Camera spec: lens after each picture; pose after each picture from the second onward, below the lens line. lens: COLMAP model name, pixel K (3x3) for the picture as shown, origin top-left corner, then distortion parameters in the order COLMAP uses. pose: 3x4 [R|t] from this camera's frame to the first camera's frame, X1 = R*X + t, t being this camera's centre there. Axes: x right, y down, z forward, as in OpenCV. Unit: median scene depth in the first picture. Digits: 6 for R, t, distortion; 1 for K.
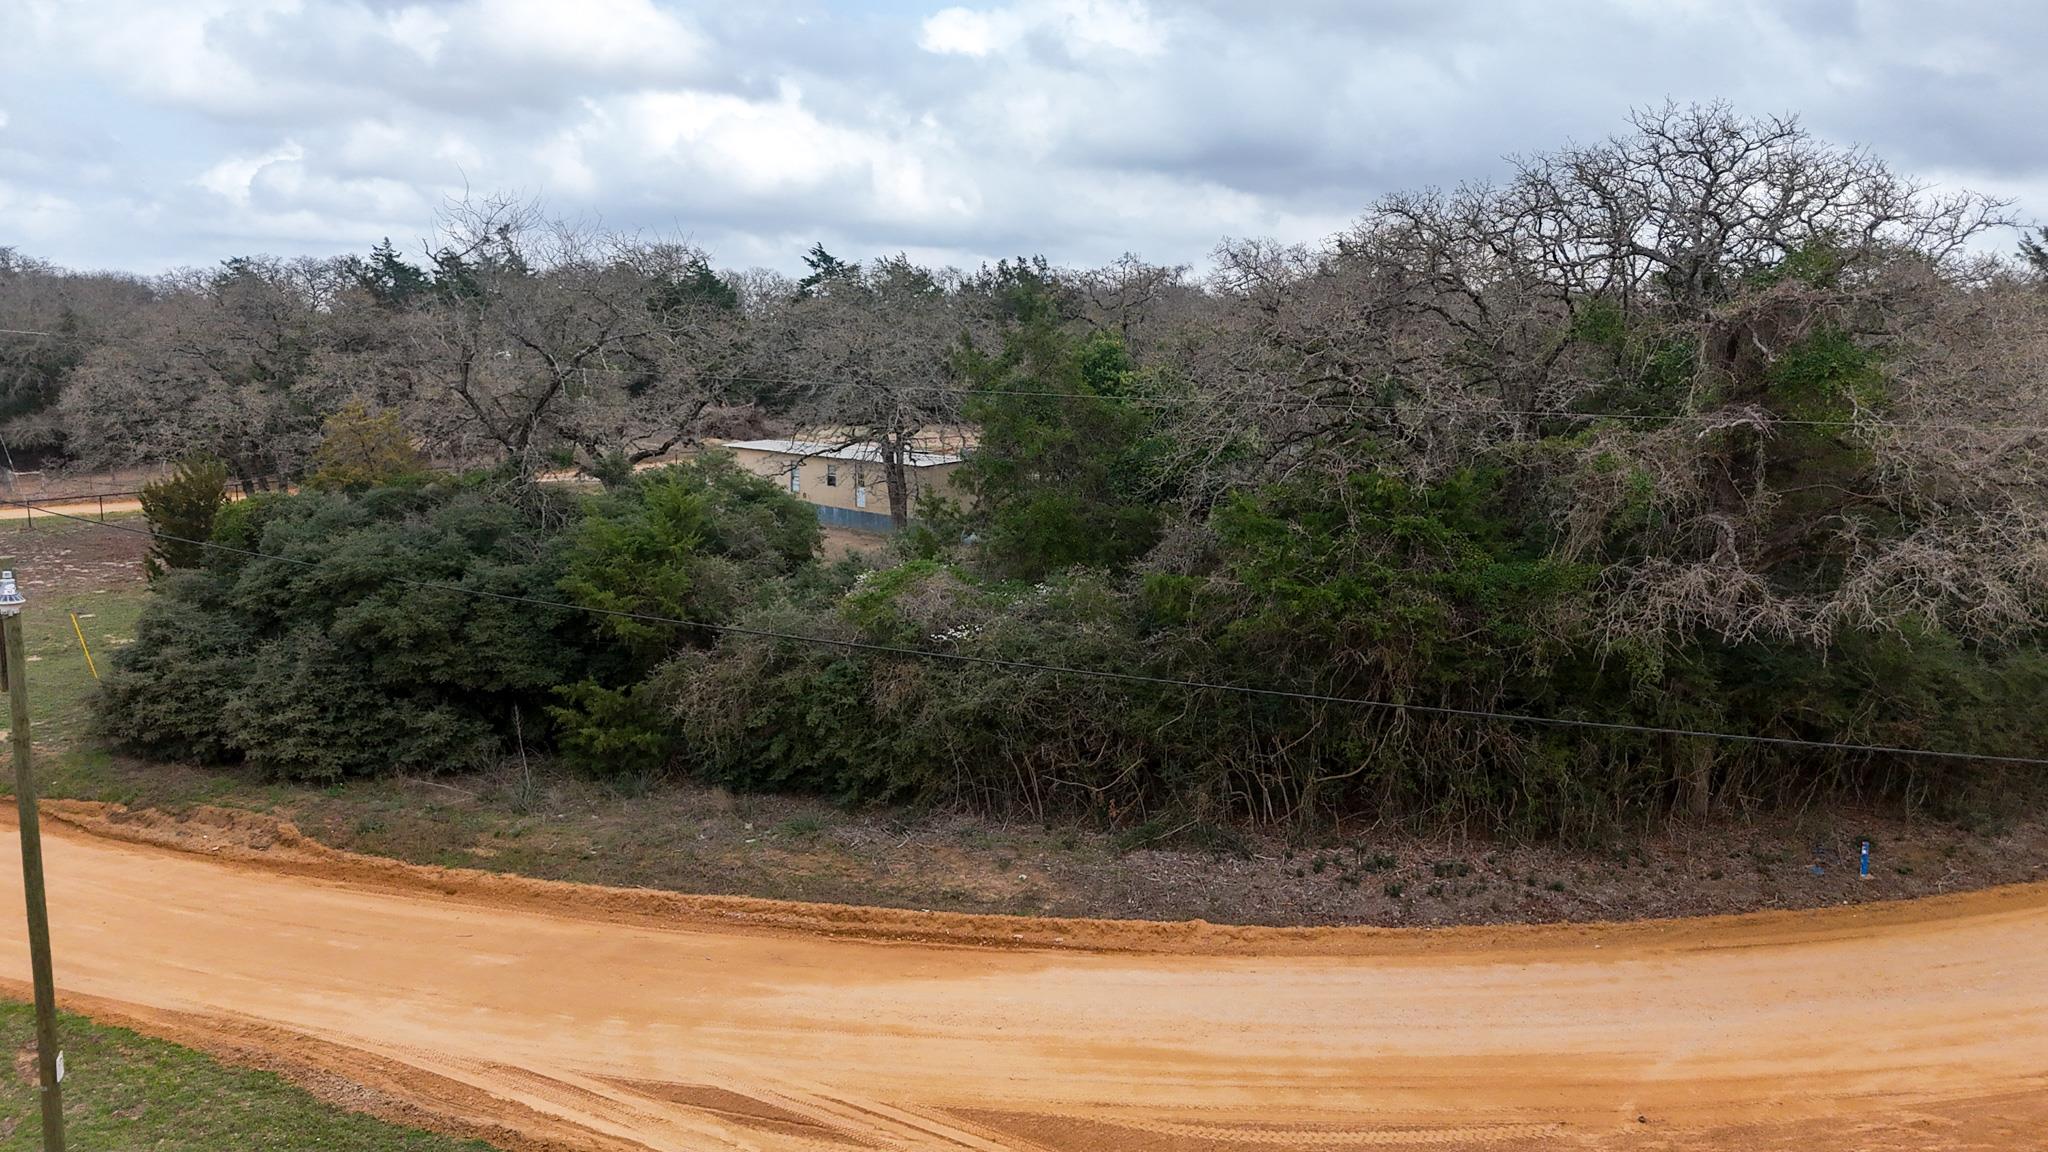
lens RADIAL K [[1524.8, 0, 1018.2], [0, 1524.8, 575.9], [0, 0, 1]] dist [0.079398, -0.080107]
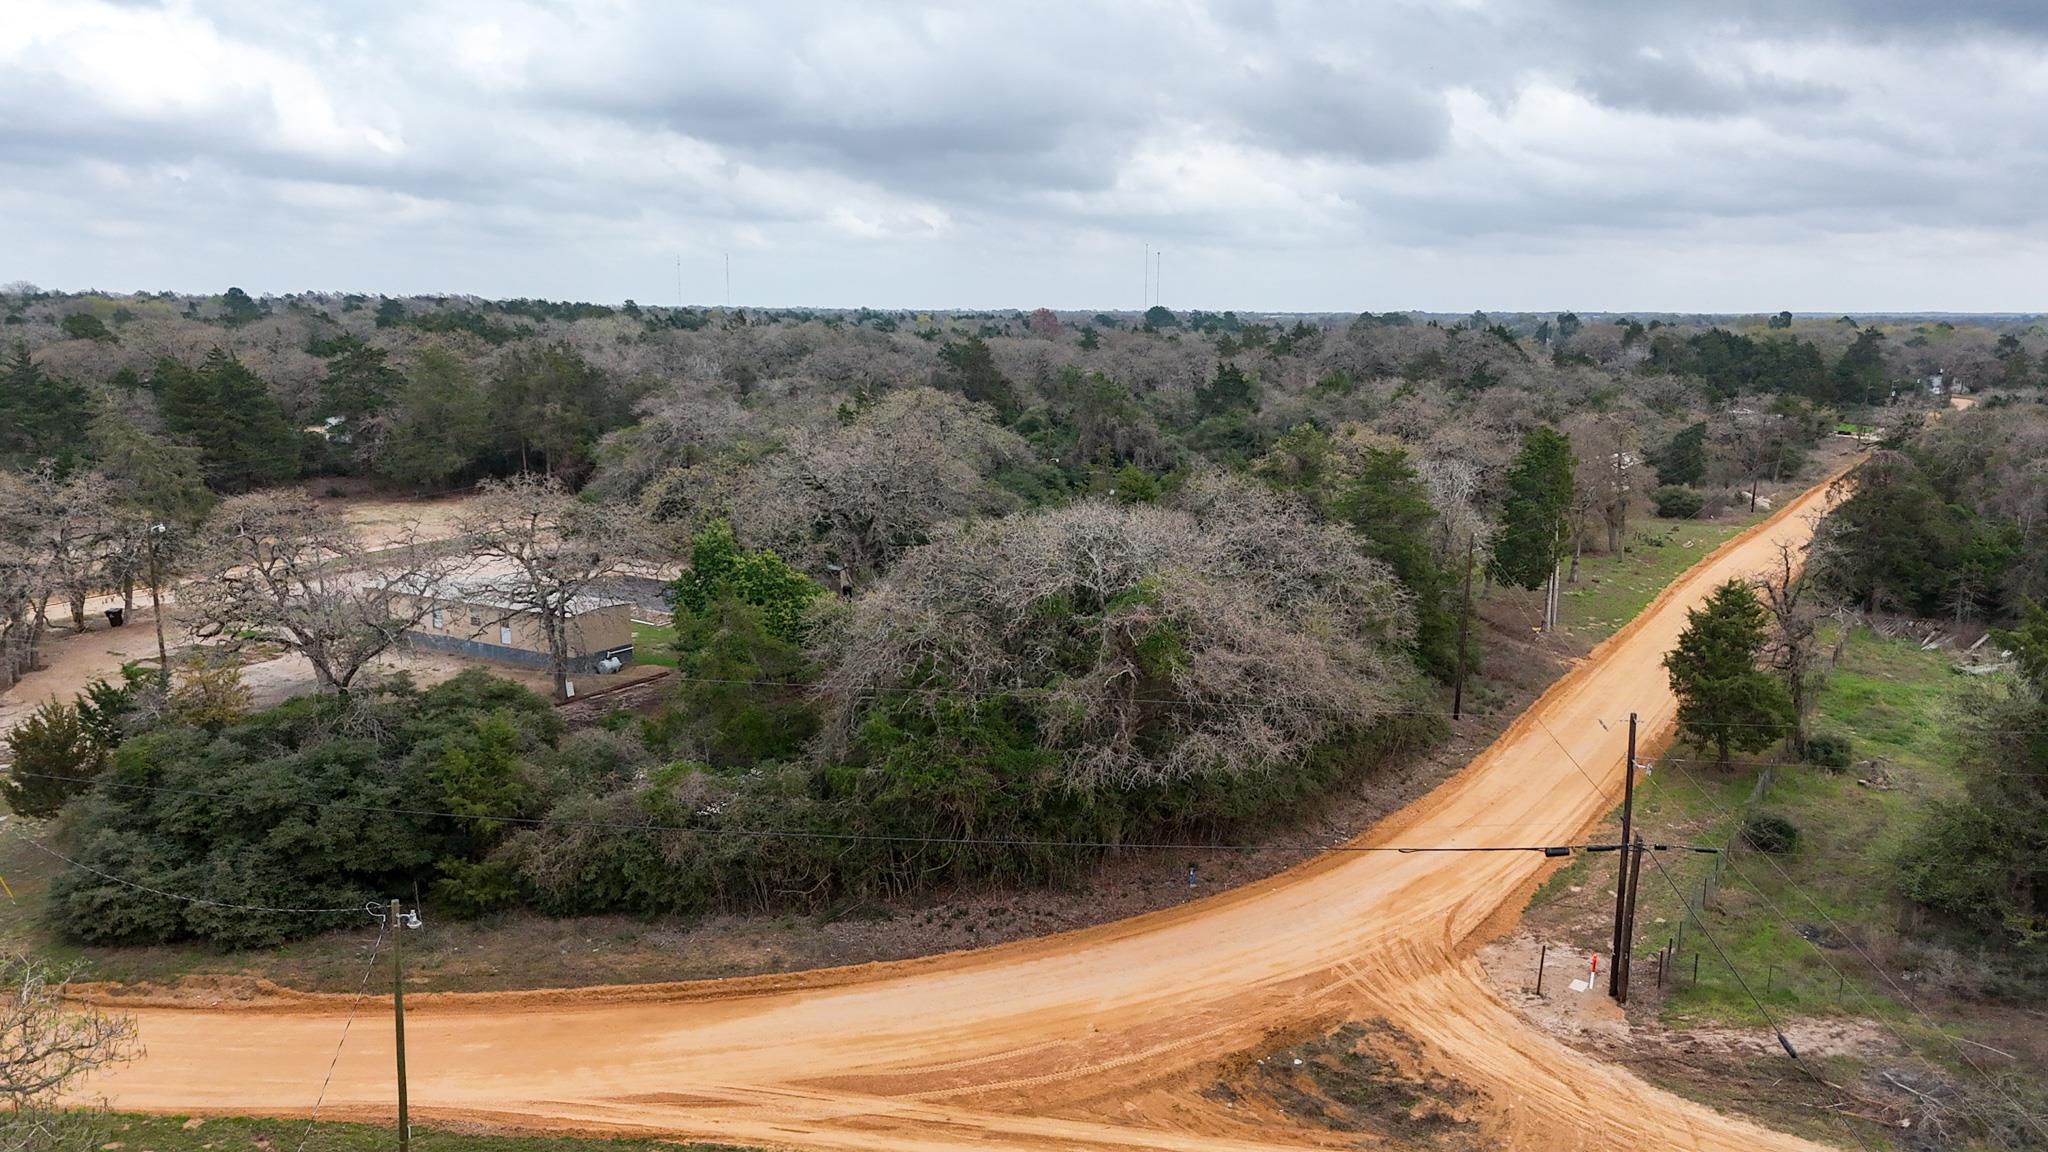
lens RADIAL K [[1524.8, 0, 1013.5], [0, 1524.8, 566.0], [0, 0, 1]] dist [0.079398, -0.080107]
pose [[0.938483, -0.057435, 0.340517, -0.307847], [0.049437, 0.998260, 0.032127, -0.285798], [-0.341770, -0.013316, 0.939689, -0.746562]]
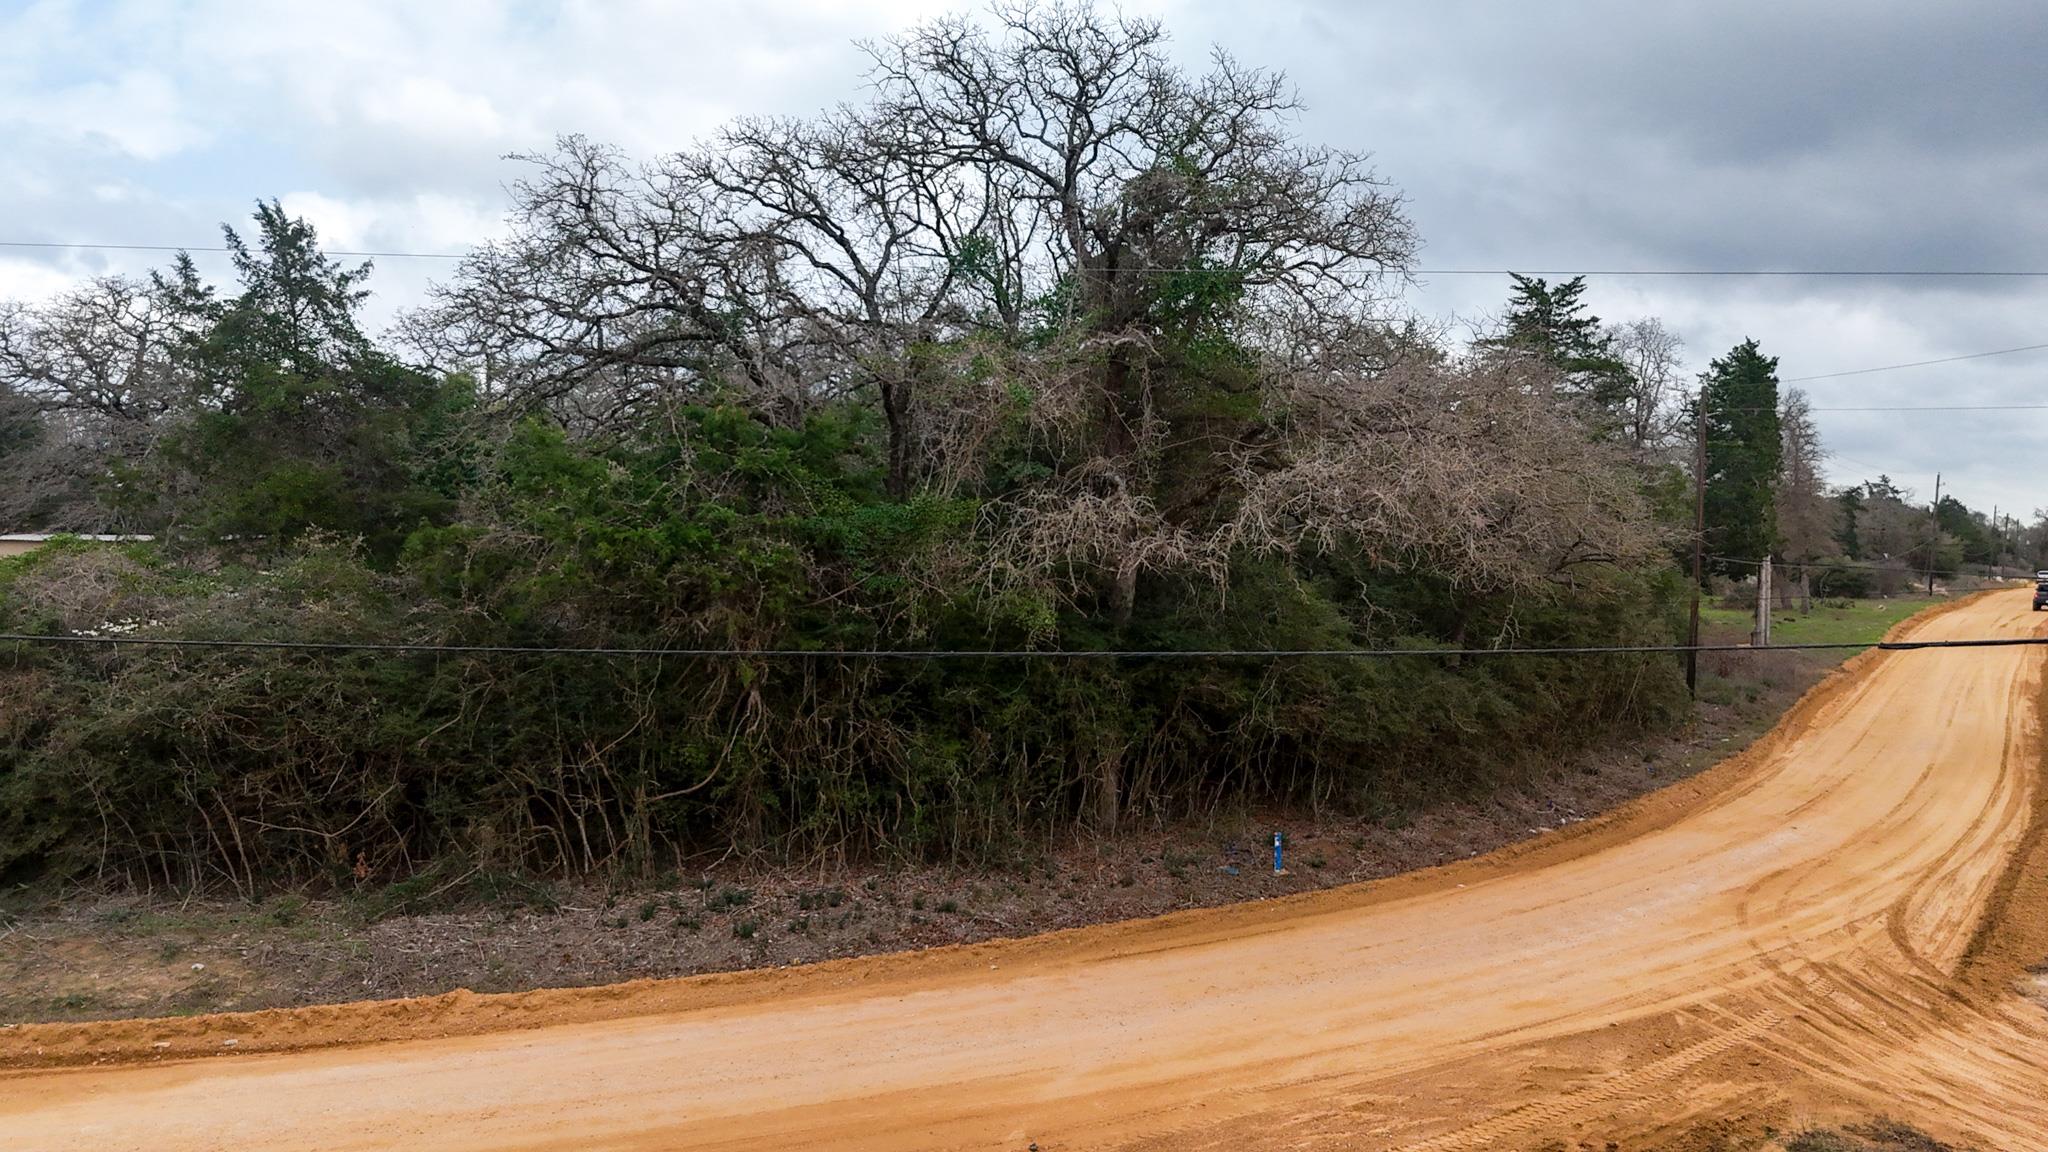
lens RADIAL K [[1524.8, 0, 1029.8], [0, 1524.8, 574.9], [0, 0, 1]] dist [0.079398, -0.080107]
pose [[0.937843, -0.000184, 0.347060, 0.109736], [0.044164, 0.991934, -0.118816, 0.123325], [-0.344238, 0.126758, 0.930286, 0.215914]]
